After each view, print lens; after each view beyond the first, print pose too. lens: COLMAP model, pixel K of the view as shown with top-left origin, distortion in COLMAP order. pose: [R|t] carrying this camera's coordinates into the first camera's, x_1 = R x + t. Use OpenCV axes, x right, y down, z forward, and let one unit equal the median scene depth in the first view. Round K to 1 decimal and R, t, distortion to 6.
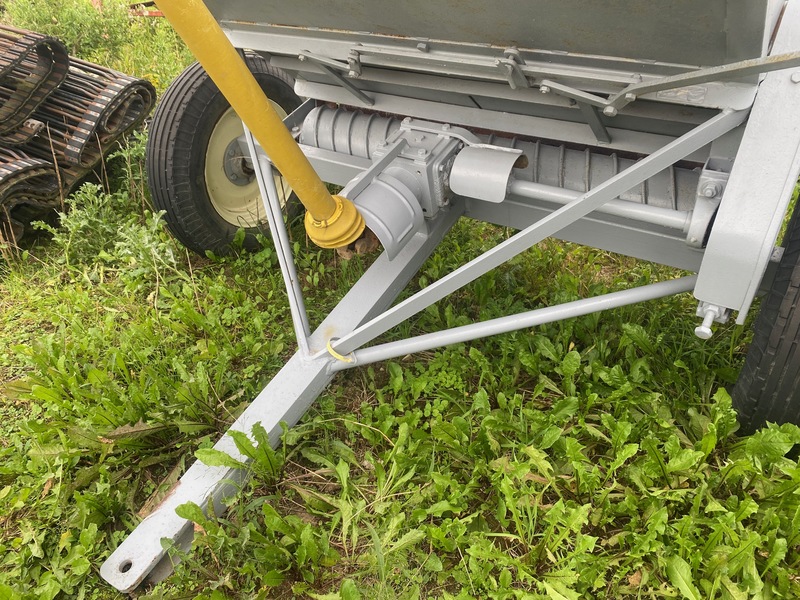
lens RADIAL K [[606.8, 0, 397.0], [0, 606.8, 295.8], [0, 0, 1]] dist [0.052104, -0.054523]
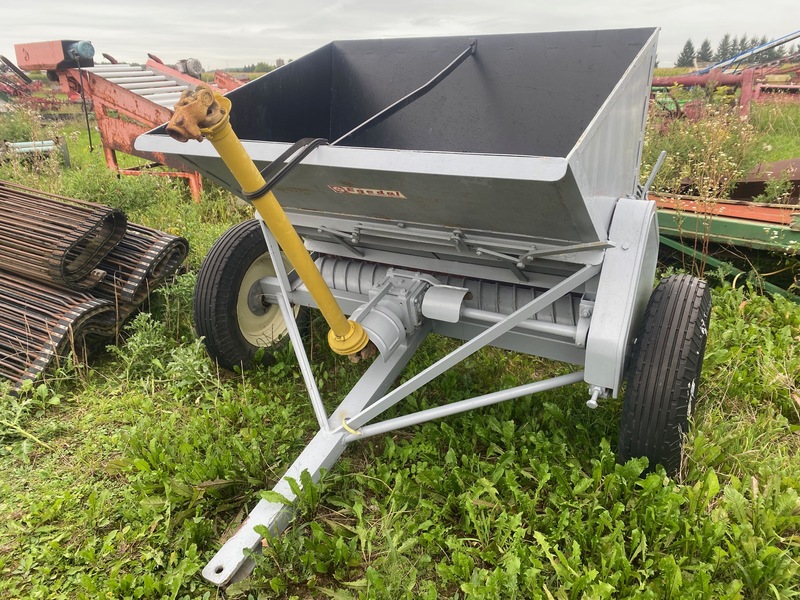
lens RADIAL K [[606.8, 0, 392.7], [0, 606.8, 293.0], [0, 0, 1]] dist [0.052104, -0.054523]
pose [[0.998184, -0.019734, 0.056916, -0.070935], [0.031013, 0.978334, -0.204698, 0.076889], [-0.051644, 0.206092, 0.977169, -0.472540]]
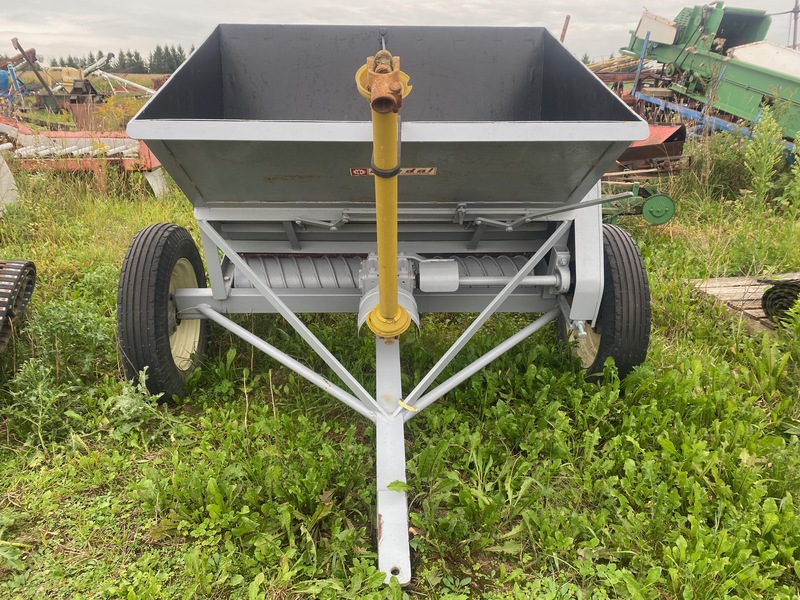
lens RADIAL K [[606.8, 0, 395.9], [0, 606.8, 293.3], [0, 0, 1]] dist [0.052104, -0.054523]
pose [[0.821467, -0.173474, 0.543231, -0.837555], [0.286113, 0.949408, -0.129476, 0.014156], [-0.493287, 0.261785, 0.829540, -0.253614]]
